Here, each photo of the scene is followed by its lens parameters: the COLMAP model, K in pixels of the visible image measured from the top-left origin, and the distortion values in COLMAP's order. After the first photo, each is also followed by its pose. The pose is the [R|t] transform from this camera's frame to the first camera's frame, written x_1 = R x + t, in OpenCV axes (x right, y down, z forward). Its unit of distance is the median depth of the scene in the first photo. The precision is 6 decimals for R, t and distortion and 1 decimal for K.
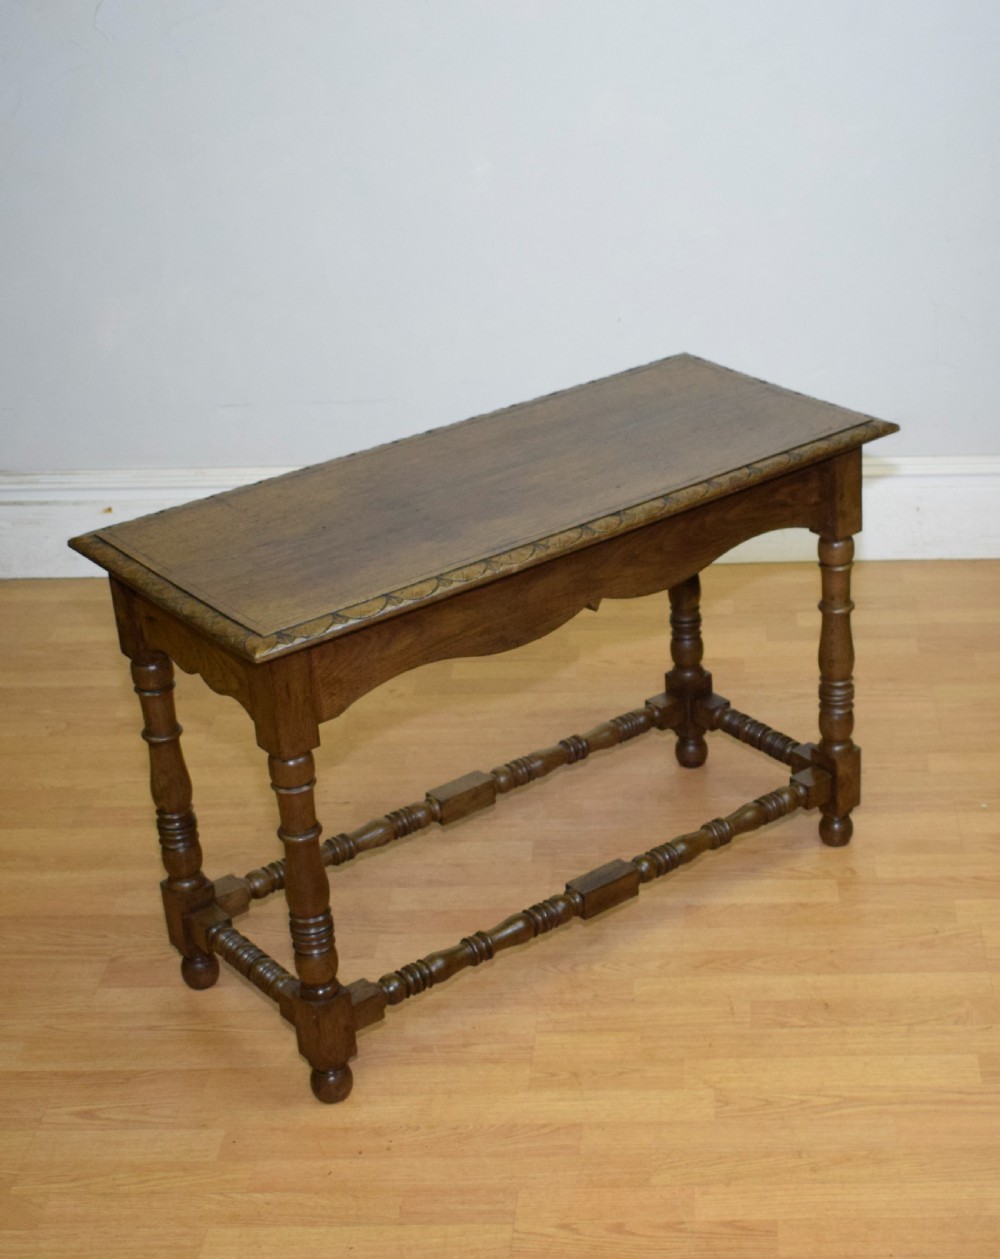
lens RADIAL K [[2127.3, 0, 697.1], [0, 2127.3, 648.1], [0, 0, 1]] dist [-0.019425, -0.012429]
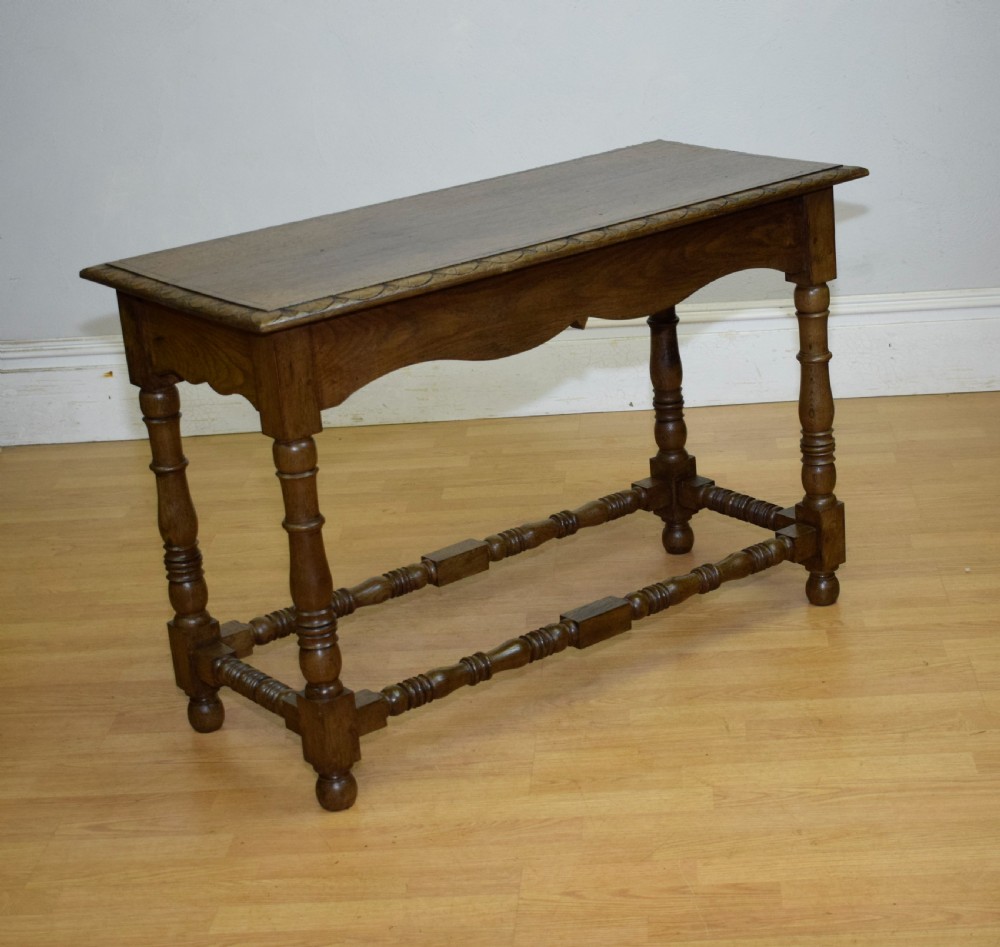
lens RADIAL K [[2108.1, 0, 594.6], [0, 2108.1, 505.2], [0, 0, 1]] dist [-0.028554, 0.006340]
pose [[0.998871, -0.032065, -0.035052, -0.008304], [0.028033, 0.993535, -0.110014, 0.176227], [0.038353, 0.108907, 0.993312, -0.012696]]
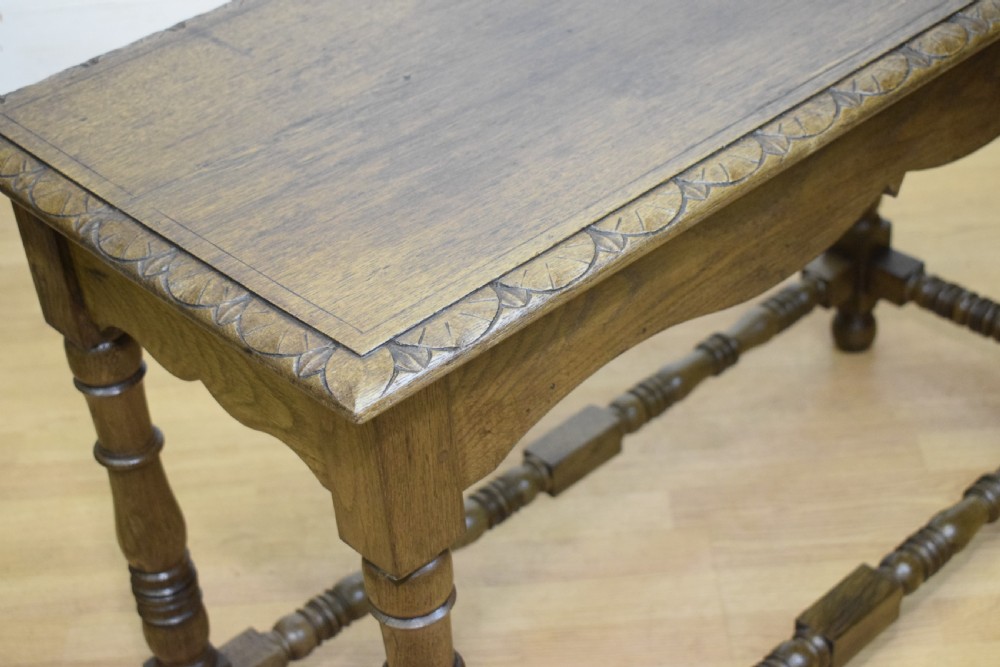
lens RADIAL K [[1713.1, 0, 500.0], [0, 1713.1, 333.5], [0, 0, 1]] dist [-0.022617, 0.018177]
pose [[0.998294, -0.058358, -0.001720, -0.147003], [0.057926, 0.986353, 0.154121, -0.055137], [-0.007298, -0.153958, 0.988050, 0.539339]]
